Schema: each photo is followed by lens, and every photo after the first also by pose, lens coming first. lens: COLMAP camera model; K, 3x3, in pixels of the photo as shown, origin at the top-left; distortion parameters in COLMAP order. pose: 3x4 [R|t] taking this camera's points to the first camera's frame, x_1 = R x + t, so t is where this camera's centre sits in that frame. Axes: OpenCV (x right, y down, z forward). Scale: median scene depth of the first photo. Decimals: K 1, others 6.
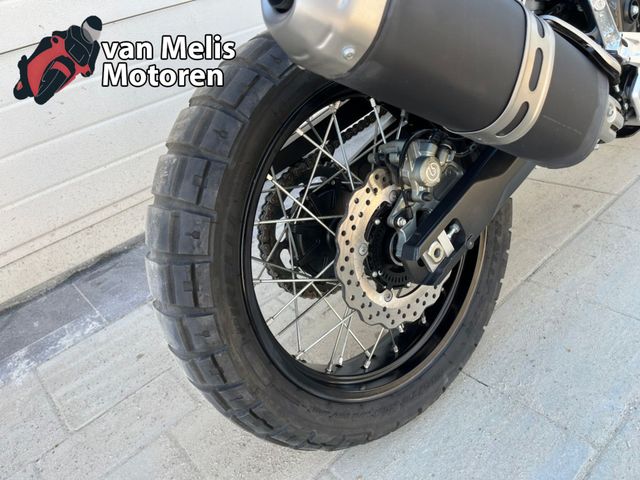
lens RADIAL K [[493.2, 0, 329.2], [0, 493.2, 240.7], [0, 0, 1]] dist [0.012030, -0.011315]
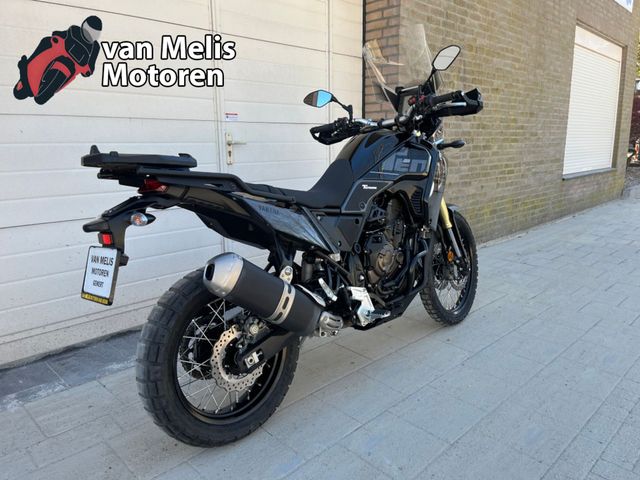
lens RADIAL K [[493.2, 0, 329.2], [0, 493.2, 240.7], [0, 0, 1]] dist [0.012030, -0.011315]
pose [[0.970240, 0.202509, 0.132755, 0.138447], [-0.153388, 0.938227, -0.310166, 0.167483], [-0.187366, 0.280573, 0.941368, -1.622171]]
